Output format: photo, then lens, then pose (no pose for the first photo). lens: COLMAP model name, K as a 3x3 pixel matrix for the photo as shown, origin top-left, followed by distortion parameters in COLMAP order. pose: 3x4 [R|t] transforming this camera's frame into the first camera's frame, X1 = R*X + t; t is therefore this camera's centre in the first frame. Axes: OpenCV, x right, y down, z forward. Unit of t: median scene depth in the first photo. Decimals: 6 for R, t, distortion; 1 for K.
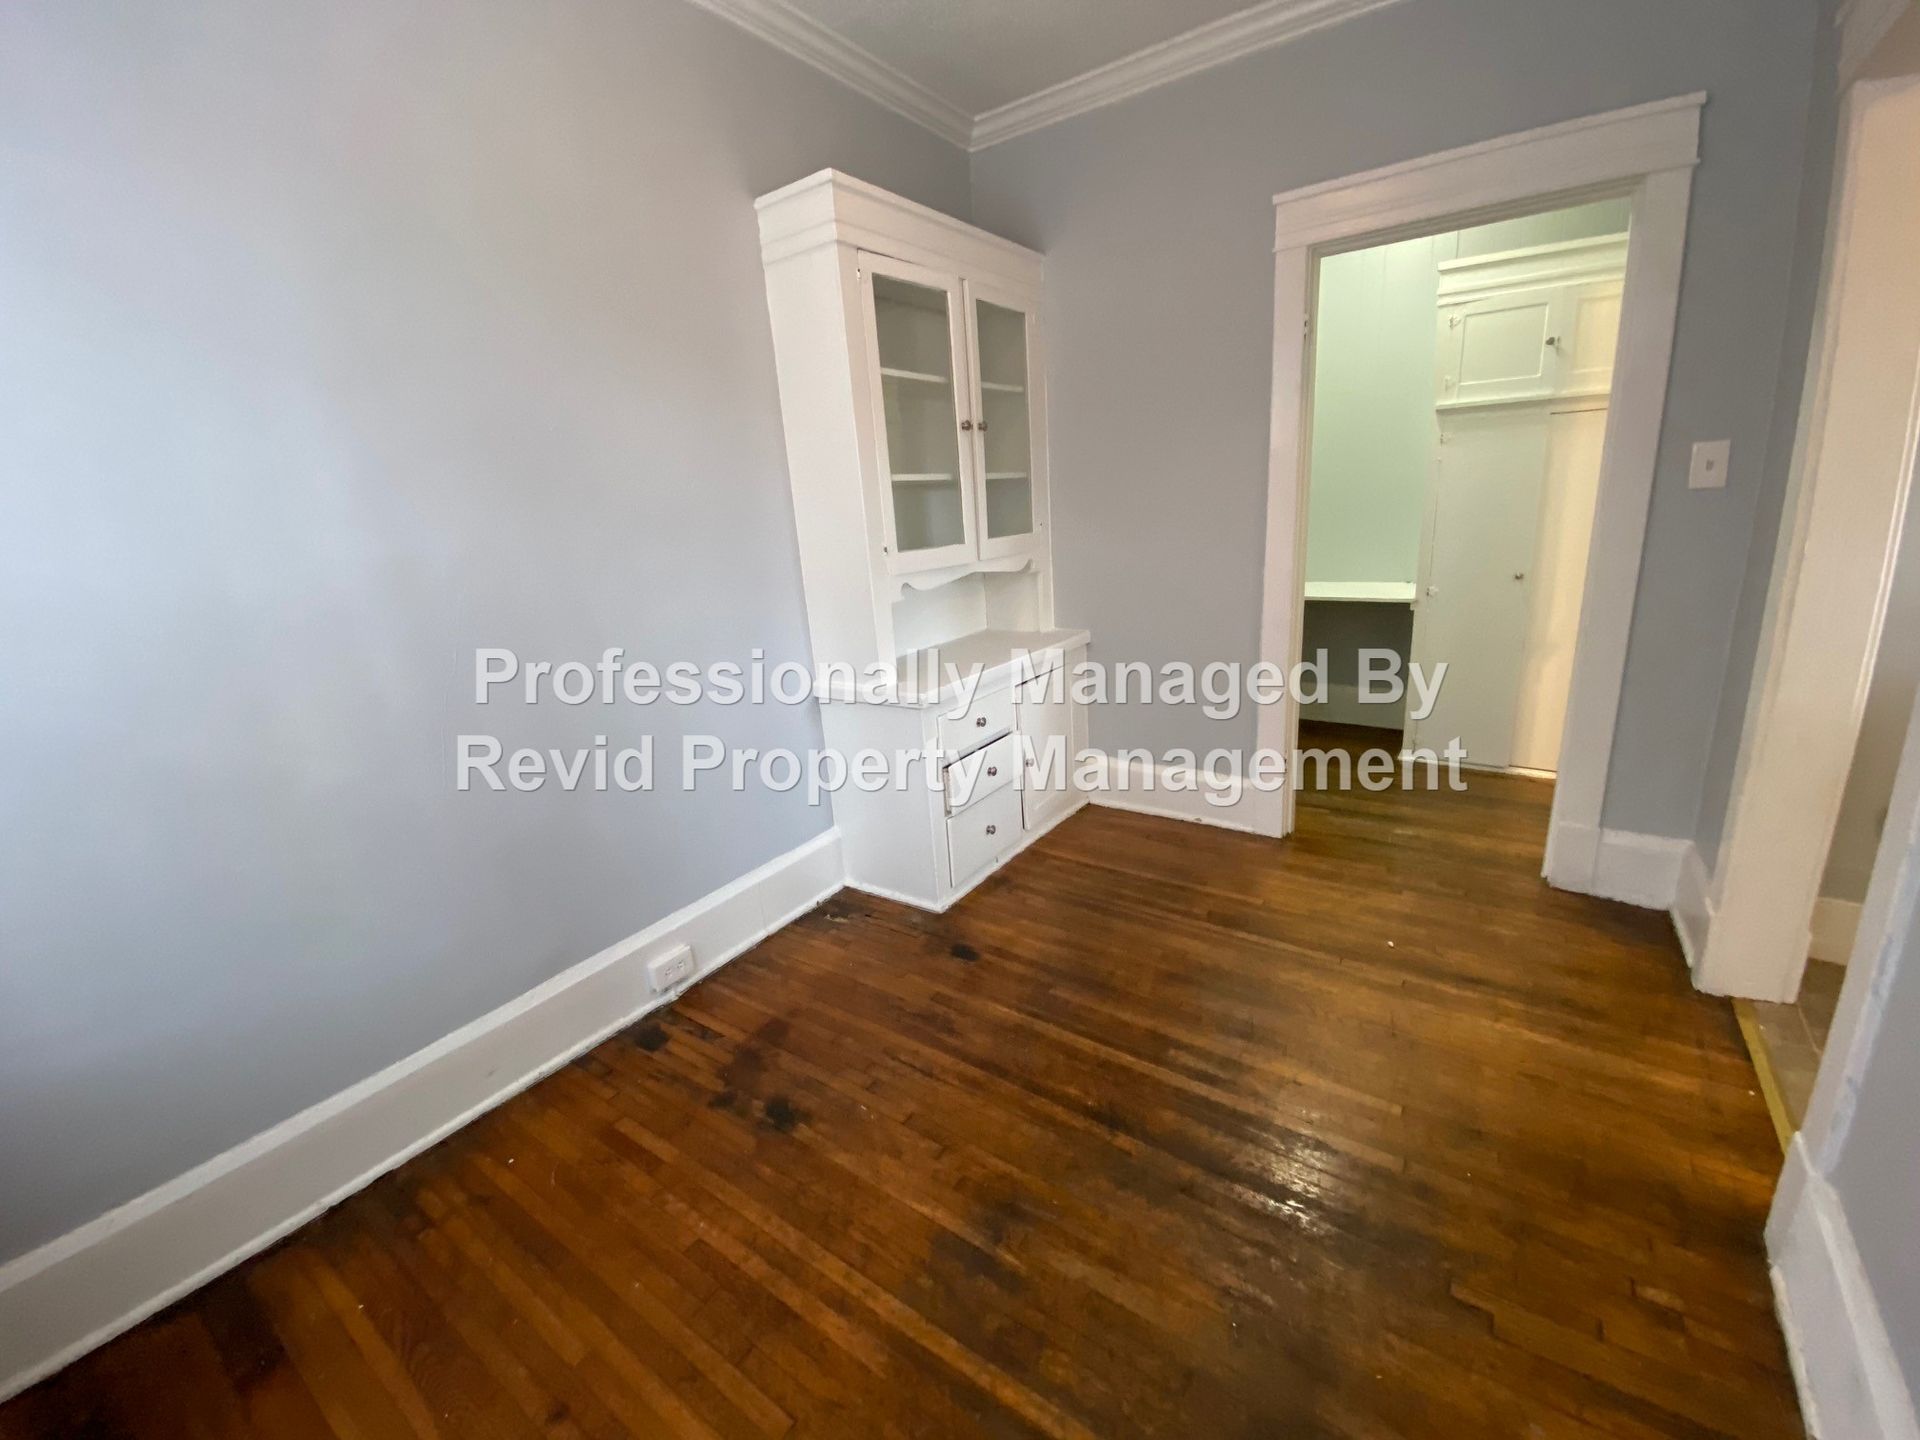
lens RADIAL K [[780.3, 0, 946.8], [0, 780.3, 707.0], [0, 0, 1]] dist [0.021228, -0.022147]
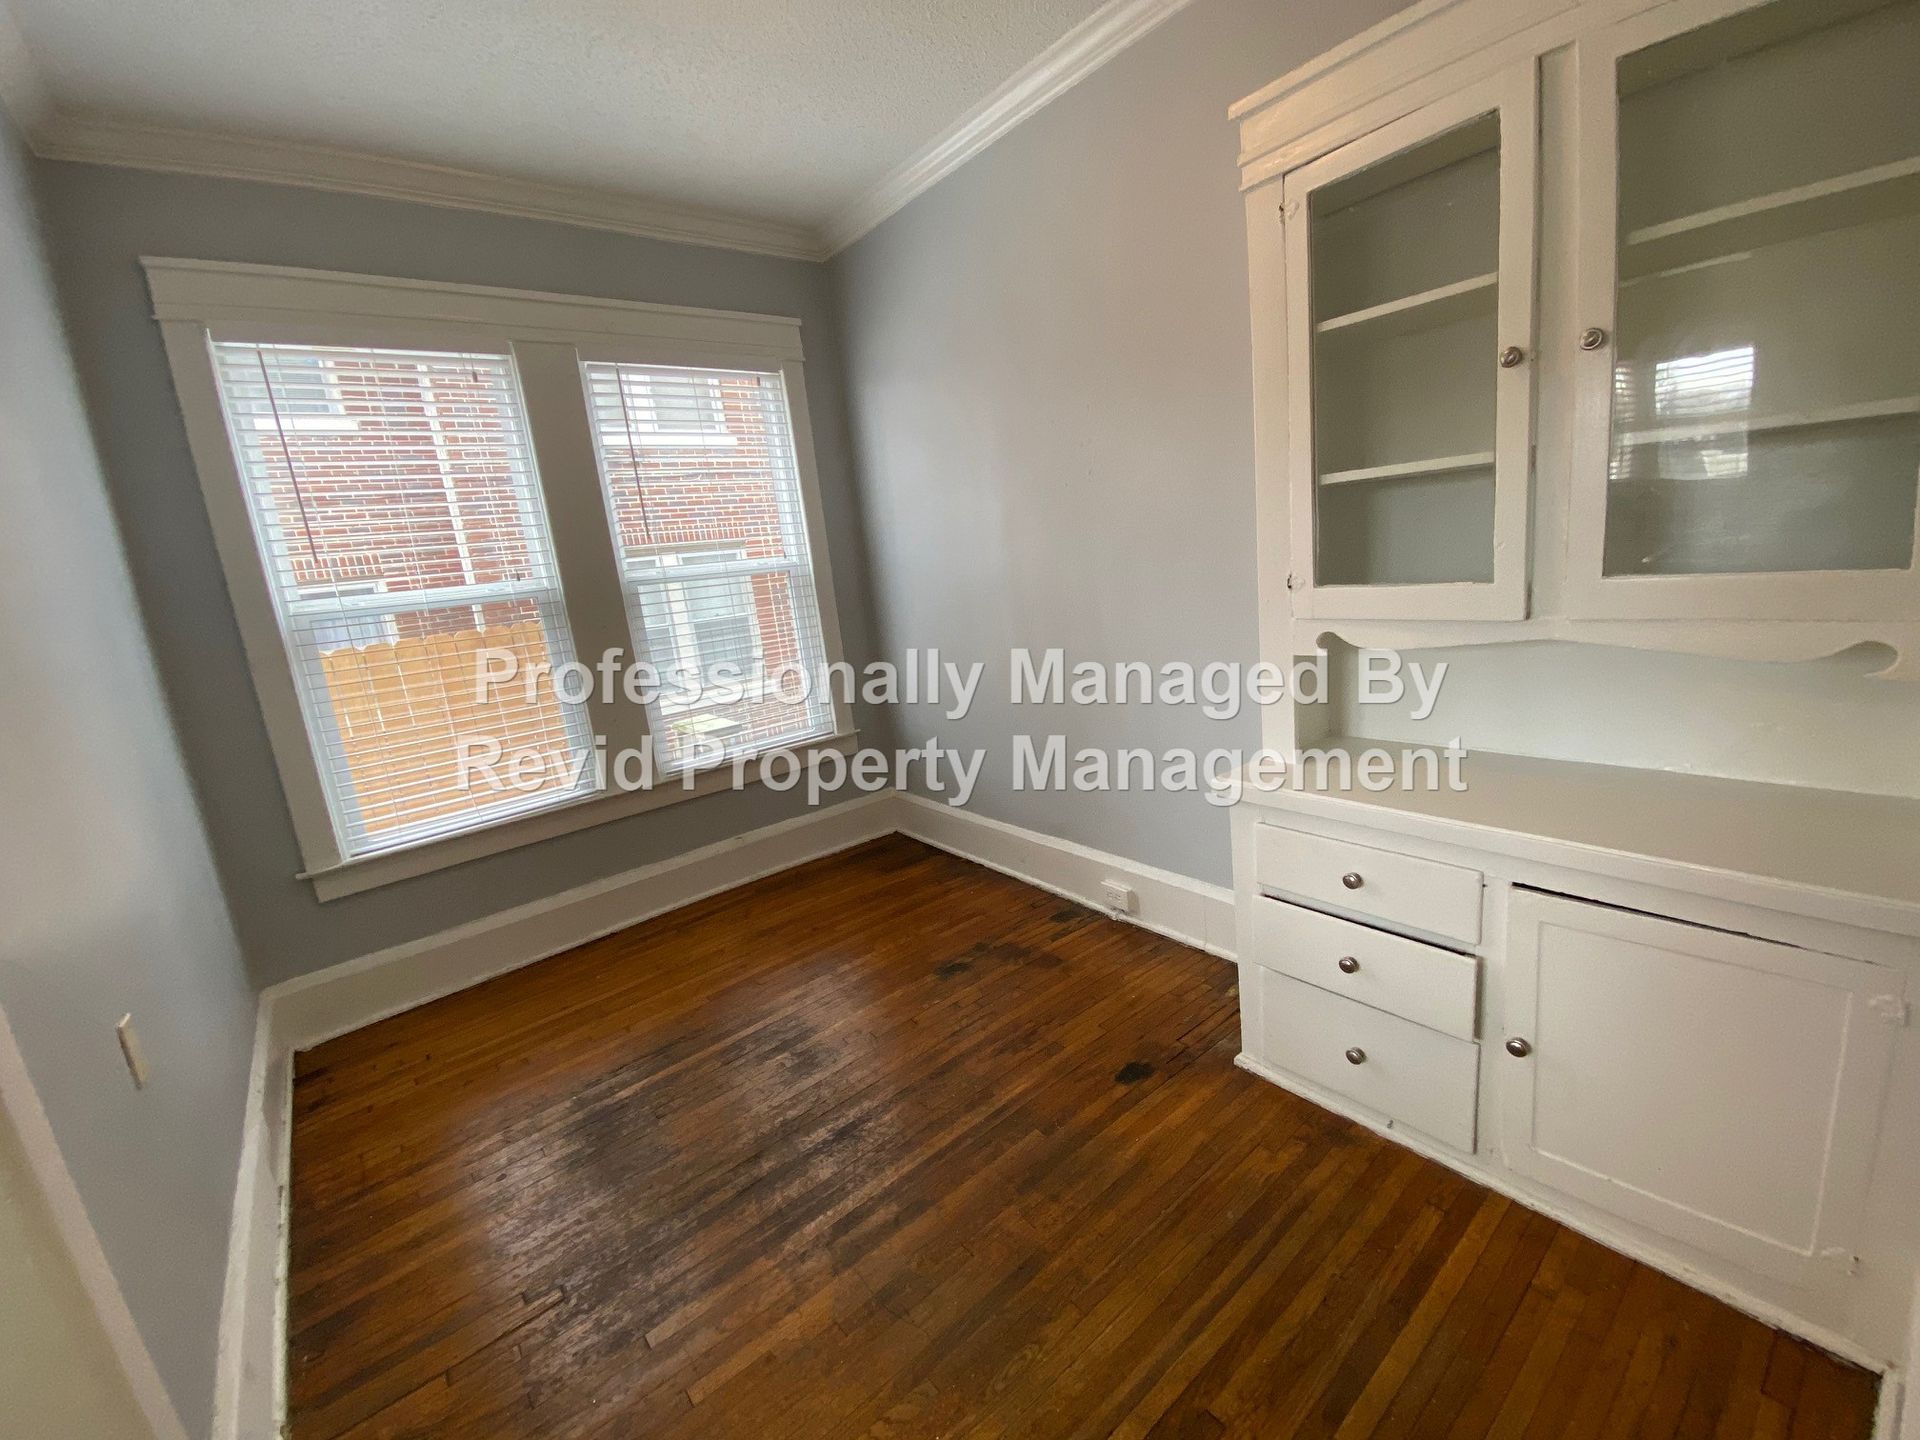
lens RADIAL K [[780.3, 0, 946.8], [0, 780.3, 707.0], [0, 0, 1]] dist [0.021228, -0.022147]
pose [[-0.264520, 0.286856, -0.920730, 0.823259], [-0.127414, 0.935972, 0.328210, -0.336952], [0.955926, 0.204132, -0.211034, 1.011361]]
